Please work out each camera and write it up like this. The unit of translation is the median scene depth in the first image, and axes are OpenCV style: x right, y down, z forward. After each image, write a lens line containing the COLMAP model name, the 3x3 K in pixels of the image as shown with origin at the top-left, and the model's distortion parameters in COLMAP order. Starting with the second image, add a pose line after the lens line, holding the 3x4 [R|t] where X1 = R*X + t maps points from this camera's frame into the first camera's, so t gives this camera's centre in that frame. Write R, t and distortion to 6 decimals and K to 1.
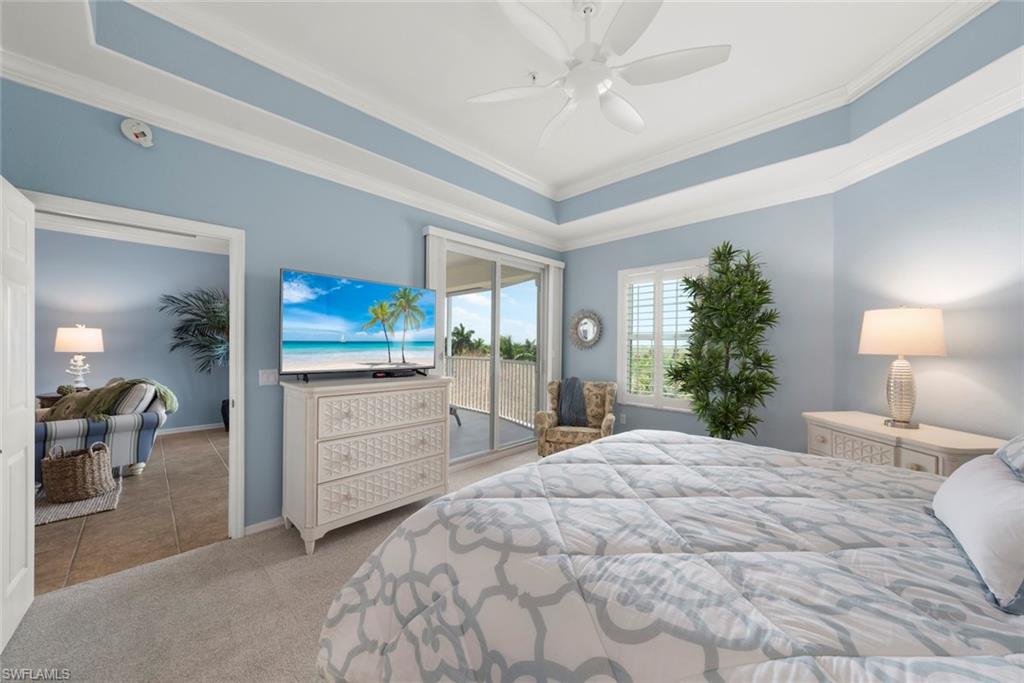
lens RADIAL K [[375.6, 0, 509.8], [0, 375.6, 339.1], [0, 0, 1]] dist [-0.000973, 0.000023]
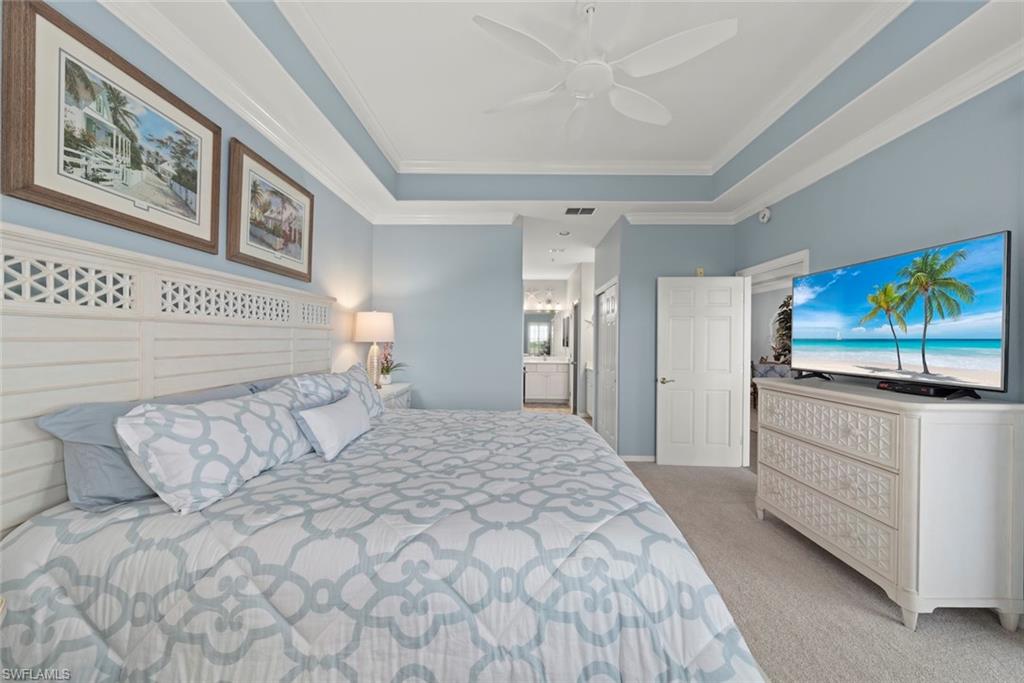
lens RADIAL K [[375.6, 0, 509.8], [0, 375.6, 339.1], [0, 0, 1]] dist [-0.000973, 0.000023]
pose [[-0.722473, -0.025509, -0.690928, 0.717707], [-0.027740, 0.999584, -0.007898, 0.033779], [0.690842, 0.013460, -0.722880, 1.062535]]
